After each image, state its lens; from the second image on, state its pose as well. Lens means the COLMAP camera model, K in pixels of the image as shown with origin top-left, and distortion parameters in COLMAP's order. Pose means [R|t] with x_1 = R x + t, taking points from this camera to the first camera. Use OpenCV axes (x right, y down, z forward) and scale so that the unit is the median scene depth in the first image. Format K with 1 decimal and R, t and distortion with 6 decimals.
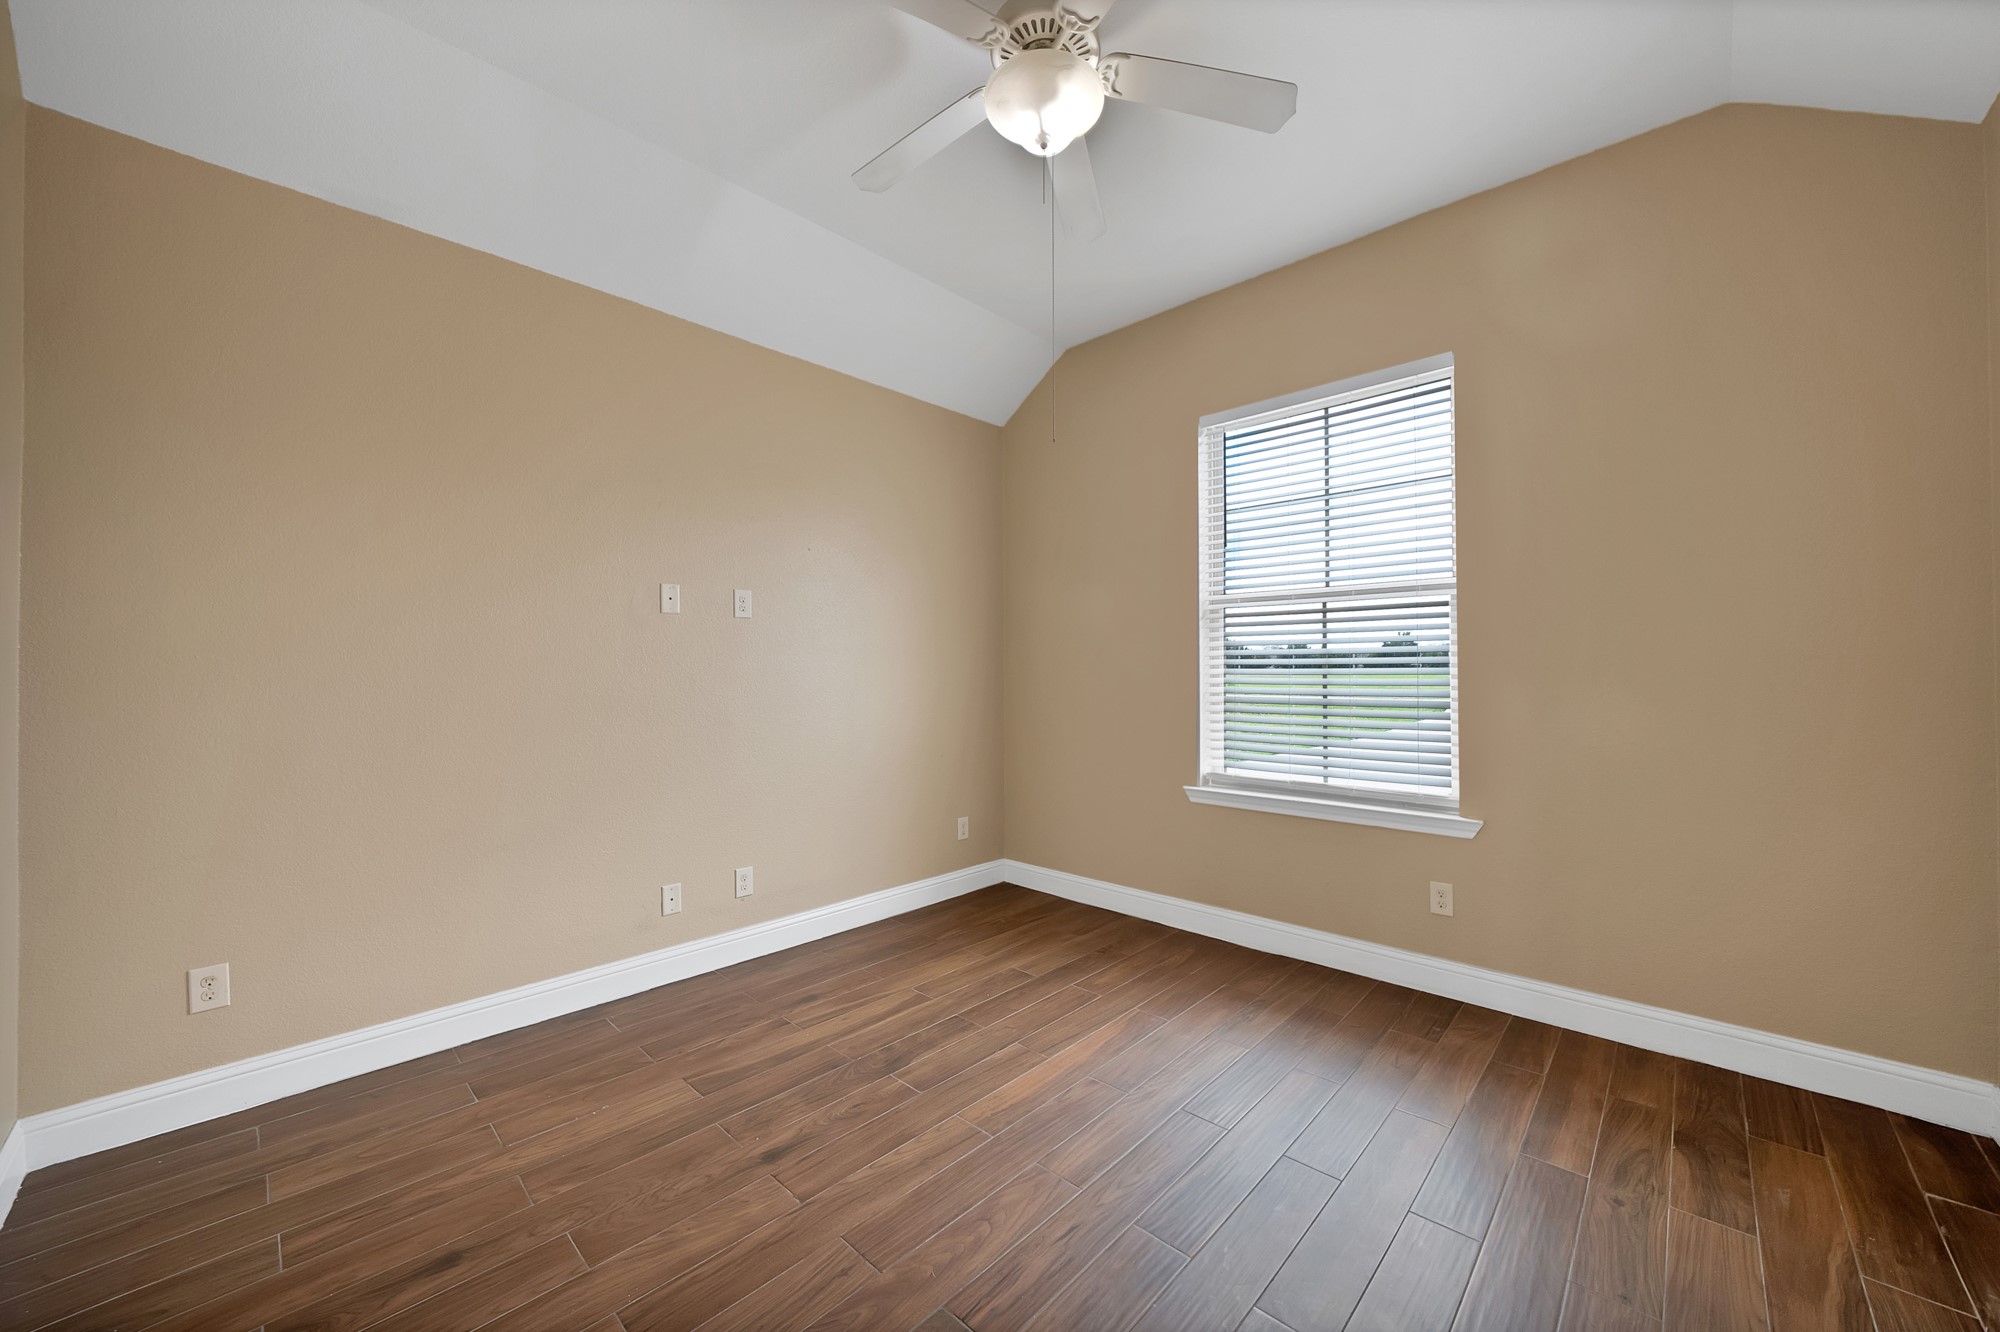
lens RADIAL K [[745.2, 0, 997.1], [0, 745.2, 667.6], [0, 0, 1]] dist [-0.023028, 0.003171]
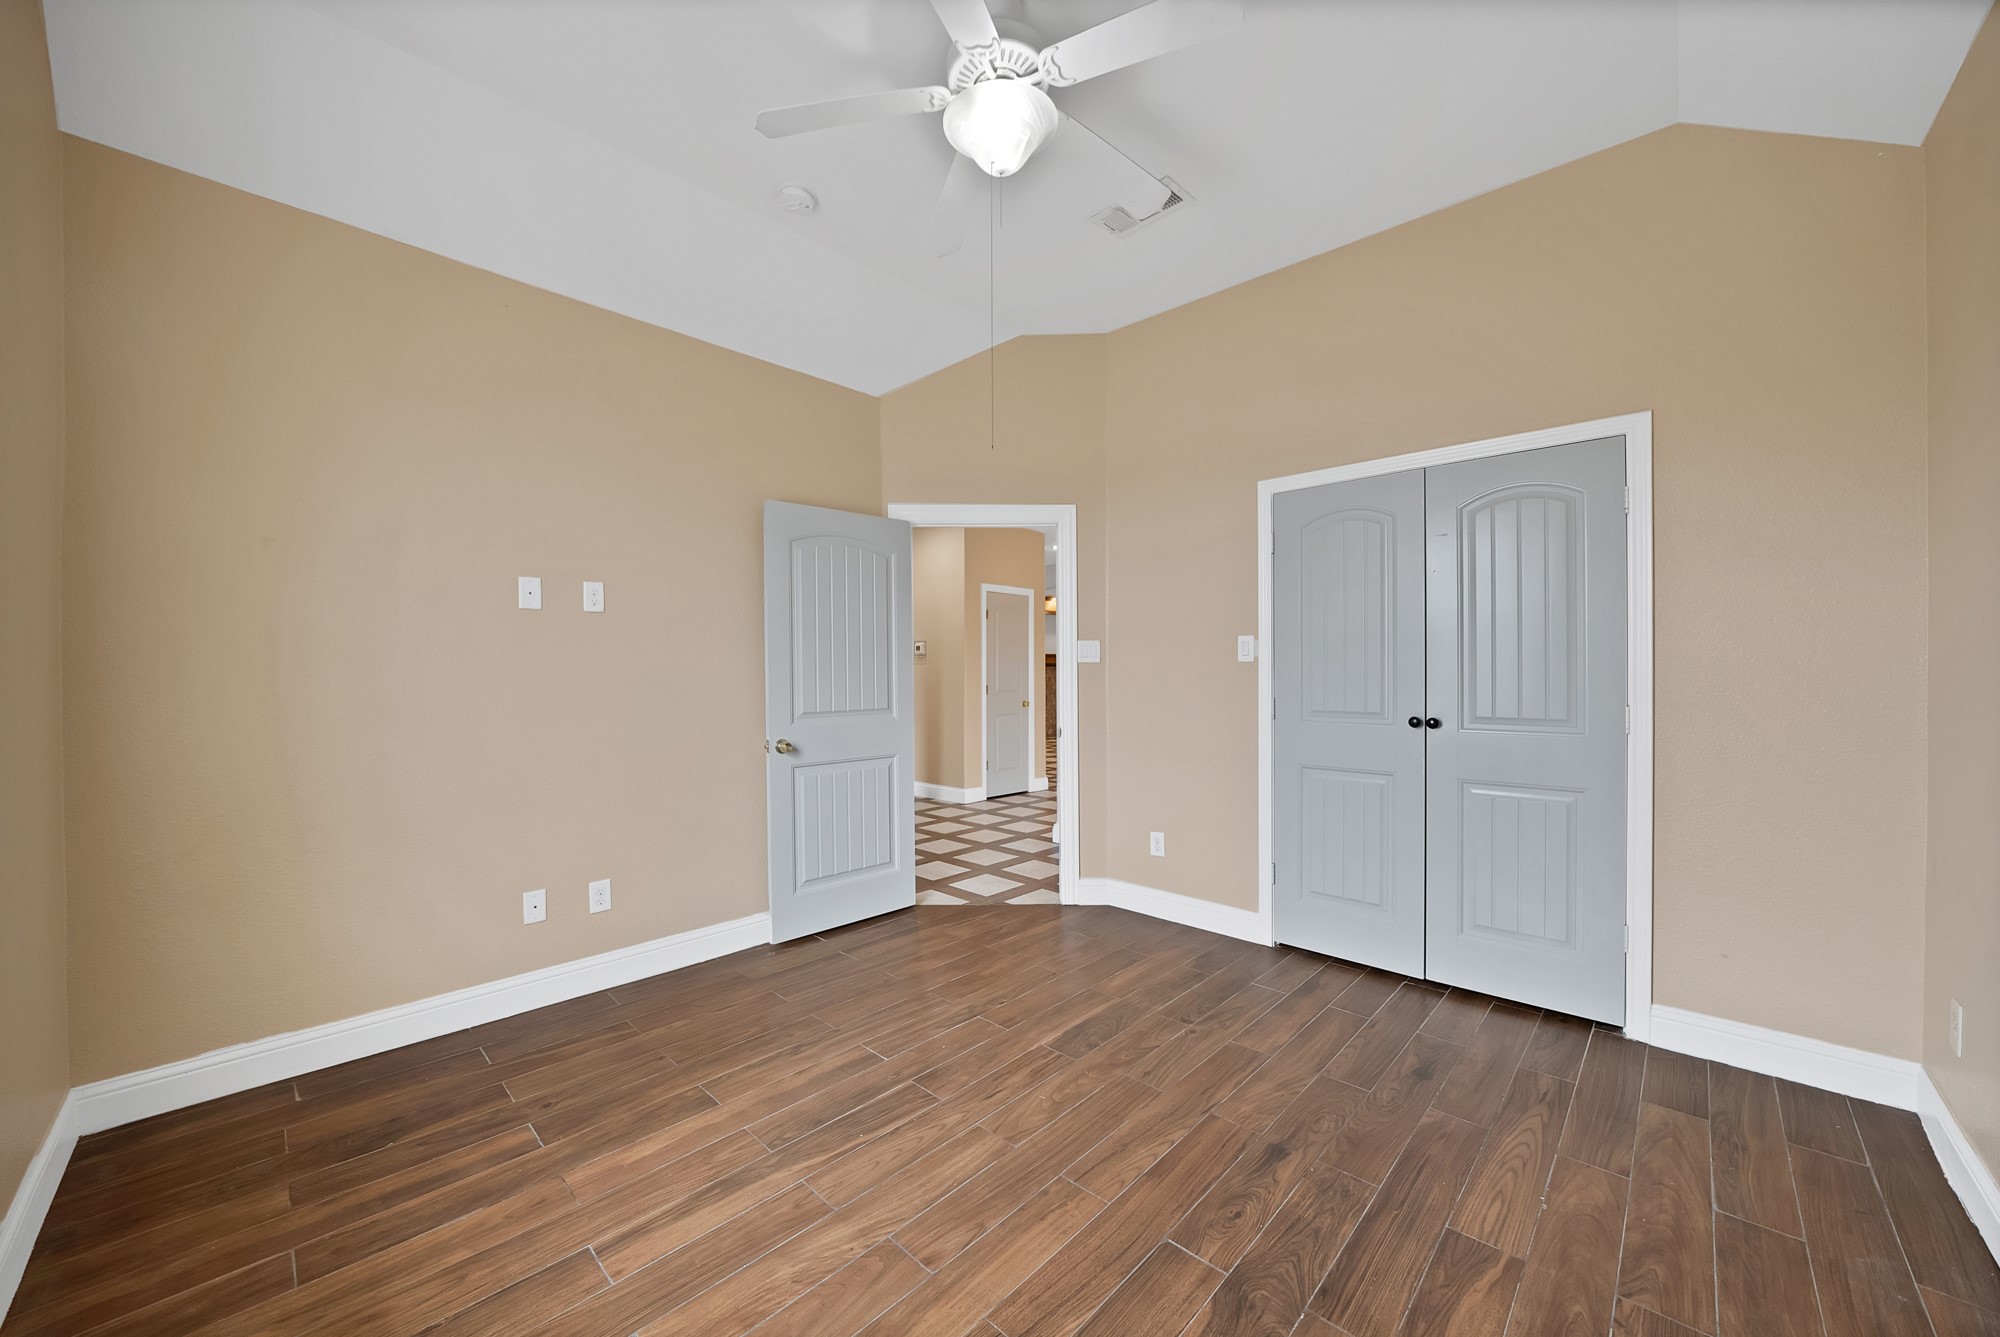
lens RADIAL K [[745.2, 0, 1002.7], [0, 745.2, 669.6], [0, 0, 1]] dist [-0.023028, 0.003171]
pose [[-0.999958, 0.007660, -0.005084, 0.067301], [0.007659, 0.999971, 0.000158, 0.001660], [0.005085, 0.000119, -0.999987, 1.938955]]
